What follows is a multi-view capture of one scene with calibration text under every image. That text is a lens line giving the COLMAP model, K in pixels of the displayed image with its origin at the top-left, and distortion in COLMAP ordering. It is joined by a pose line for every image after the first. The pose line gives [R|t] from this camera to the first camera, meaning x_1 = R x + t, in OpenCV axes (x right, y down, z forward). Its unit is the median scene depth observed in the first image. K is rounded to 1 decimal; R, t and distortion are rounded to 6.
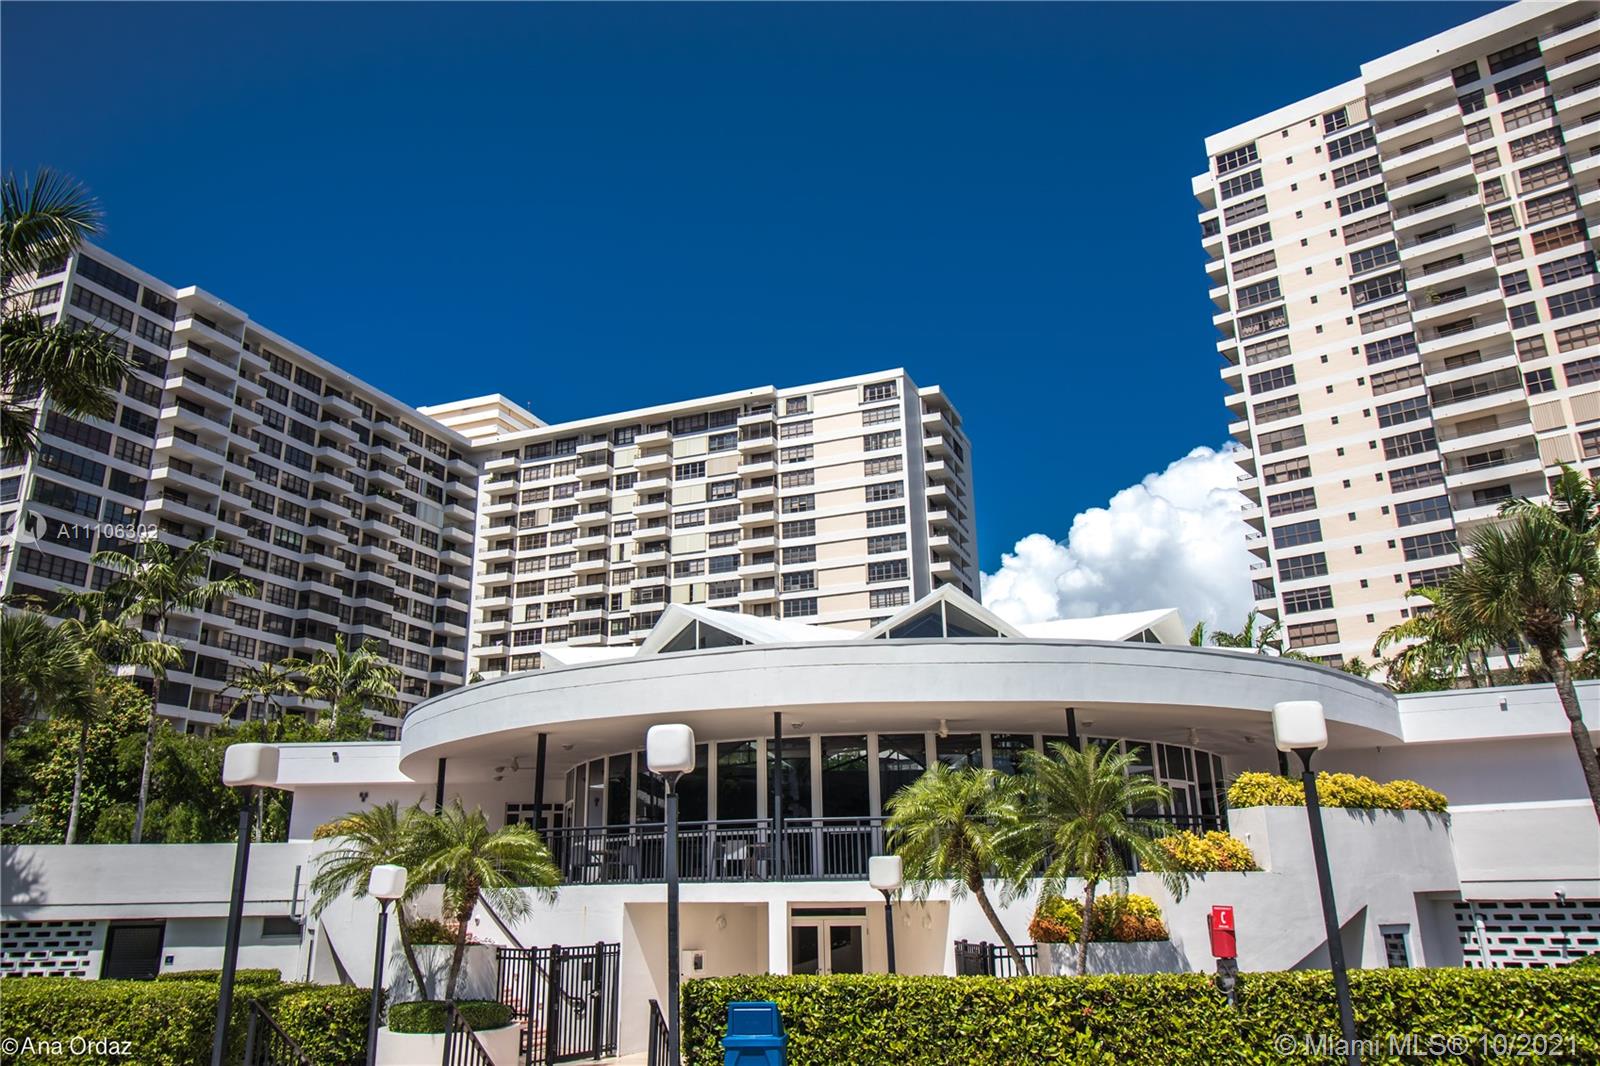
lens RADIAL K [[1150.6, 0, 800.0], [0, 1150.6, 533.0], [0, 0, 1]] dist [0.013366, -0.007399]
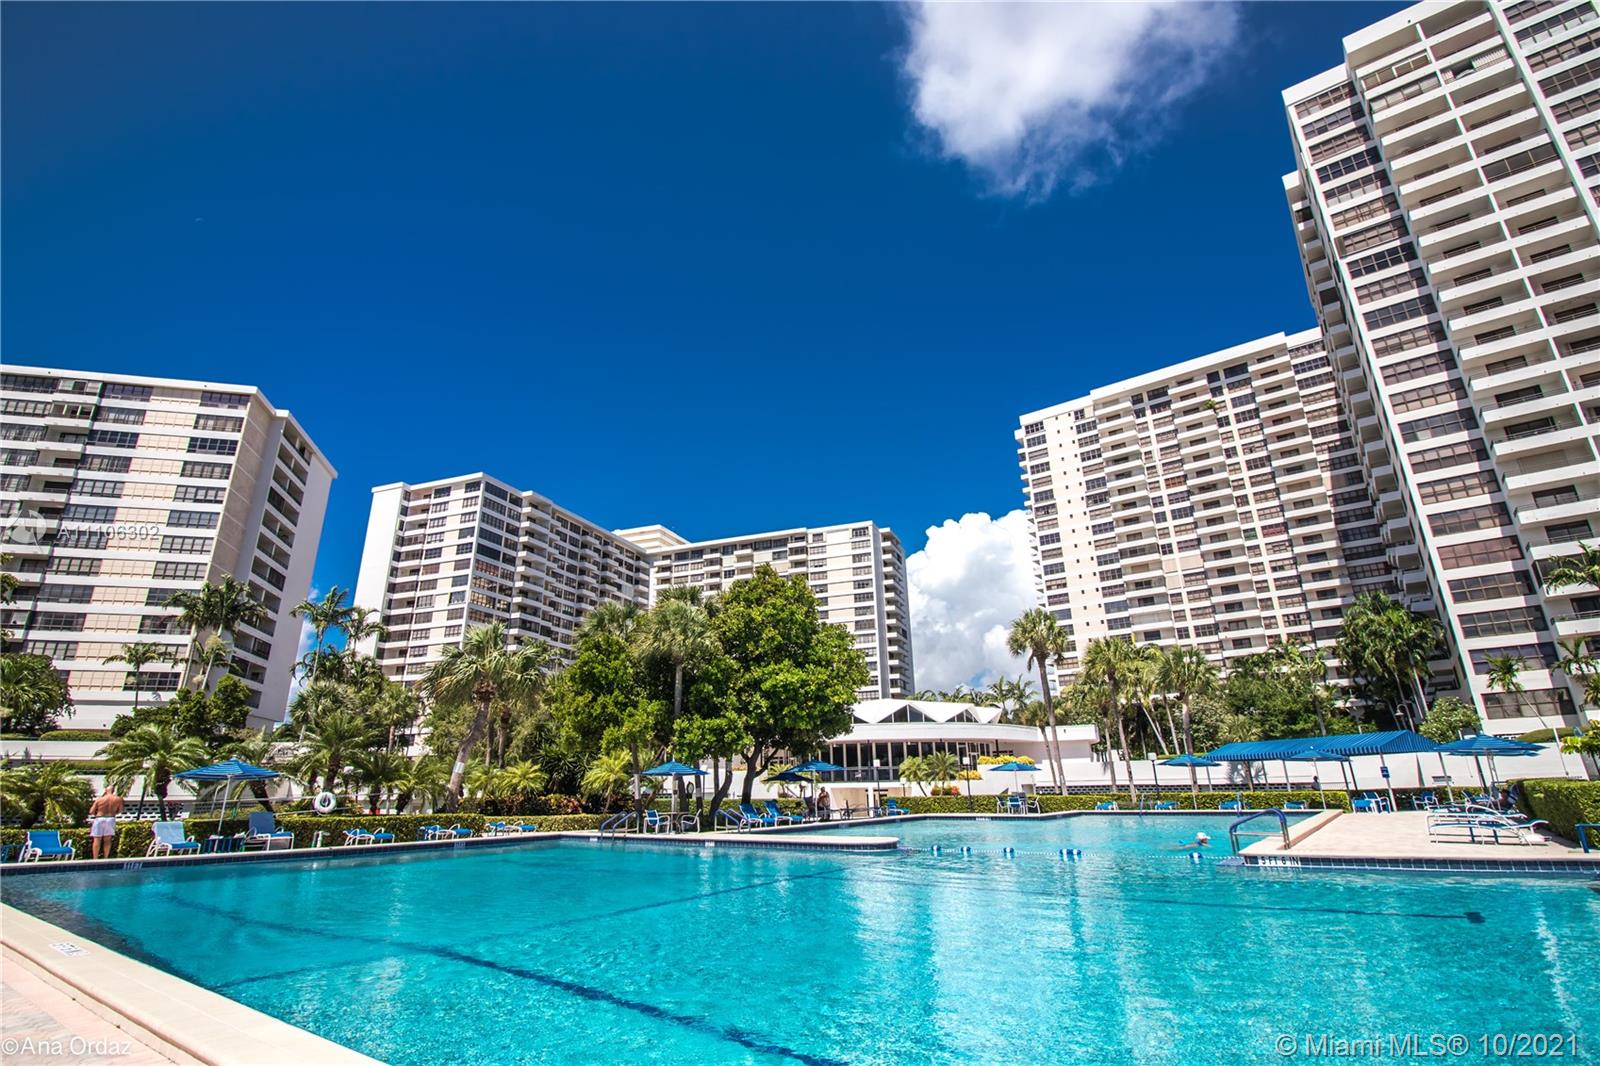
lens RADIAL K [[746.9, 0, 800.0], [0, 746.9, 533.0], [0, 0, 1]] dist [-0.000119, 0.000113]
pose [[0.999899, 0.002116, 0.014020, -0.057814], [-0.001755, 0.999667, -0.025763, -0.096982], [-0.014069, 0.025736, 0.999570, -0.315375]]
